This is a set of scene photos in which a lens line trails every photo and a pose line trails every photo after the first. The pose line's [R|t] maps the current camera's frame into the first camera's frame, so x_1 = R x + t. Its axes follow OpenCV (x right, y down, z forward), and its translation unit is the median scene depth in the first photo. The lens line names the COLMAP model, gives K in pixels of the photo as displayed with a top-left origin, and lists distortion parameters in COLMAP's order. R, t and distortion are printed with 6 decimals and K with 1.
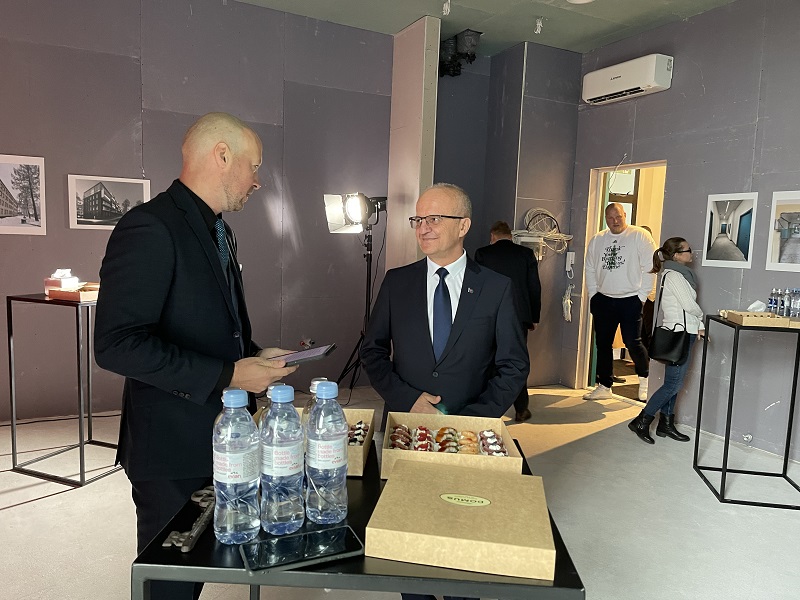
lens RADIAL K [[614.1, 0, 402.6], [0, 614.1, 301.1], [0, 0, 1]] dist [0.068498, -0.084098]
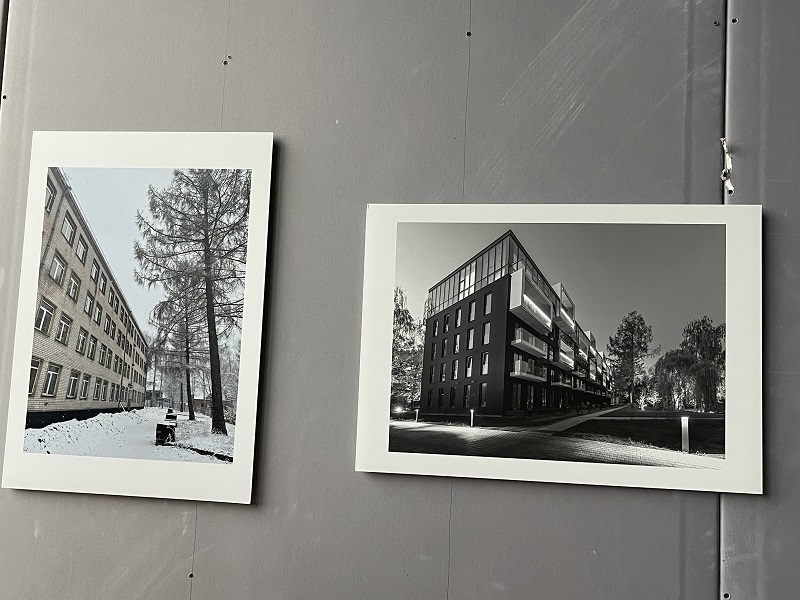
lens RADIAL K [[845.2, 0, 402.2], [0, 845.2, 300.4], [0, 0, 1]] dist [0.001501, 0.000000]
pose [[0.812317, -0.057291, -0.580396, -0.375815], [-0.074015, 0.976990, -0.200030, -0.120305], [0.578501, 0.205445, 0.789385, 0.808065]]
